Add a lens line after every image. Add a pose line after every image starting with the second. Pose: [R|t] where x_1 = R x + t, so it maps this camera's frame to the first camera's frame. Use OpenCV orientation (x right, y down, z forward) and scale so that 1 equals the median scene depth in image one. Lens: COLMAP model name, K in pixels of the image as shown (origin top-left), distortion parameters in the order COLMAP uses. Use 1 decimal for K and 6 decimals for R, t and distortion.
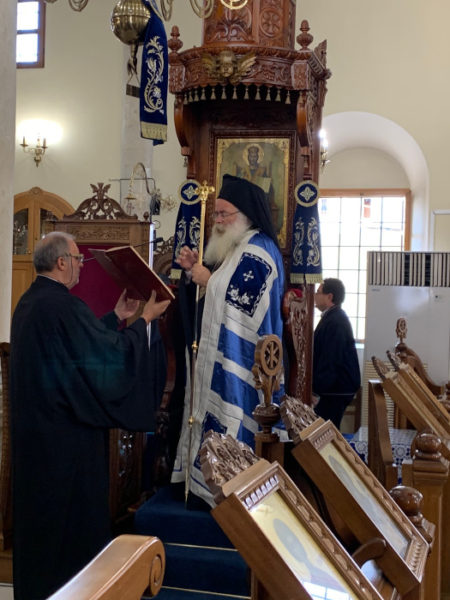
lens RADIAL K [[953.1, 0, 224.4], [0, 953.1, 300.5], [0, 0, 1]] dist [0.025945, 0.000000]
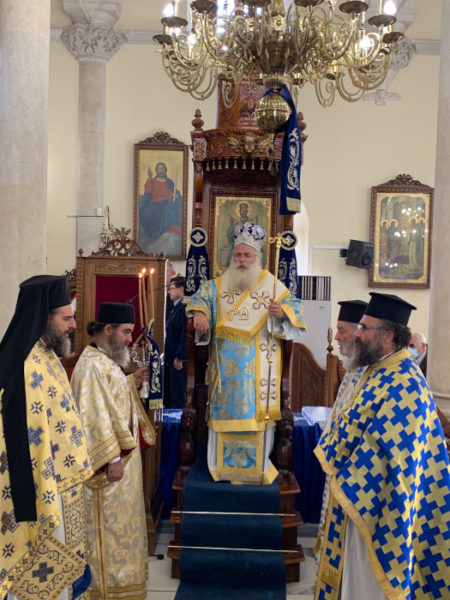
lens RADIAL K [[664.3, 0, 223.9], [0, 664.3, 299.5], [0, 0, 1]] dist [0.079732, 0.000000]
pose [[0.964209, -0.006209, 0.265071, -0.242725], [0.002721, 0.999905, 0.013523, -0.040158], [-0.265130, -0.012317, 0.964134, 0.111847]]
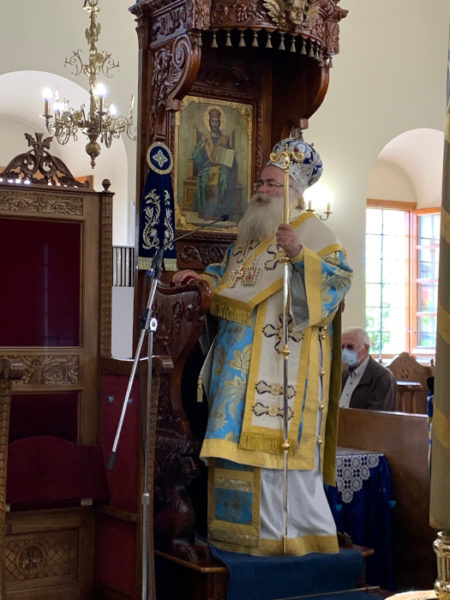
lens RADIAL K [[1101.9, 0, 225.5], [0, 1101.9, 300.3], [0, 0, 1]] dist [0.046528, 0.000000]
pose [[0.692461, -0.003511, 0.721447, -0.645490], [0.011839, 0.999909, -0.006498, 0.008493], [-0.721358, 0.013041, 0.692440, 0.340579]]
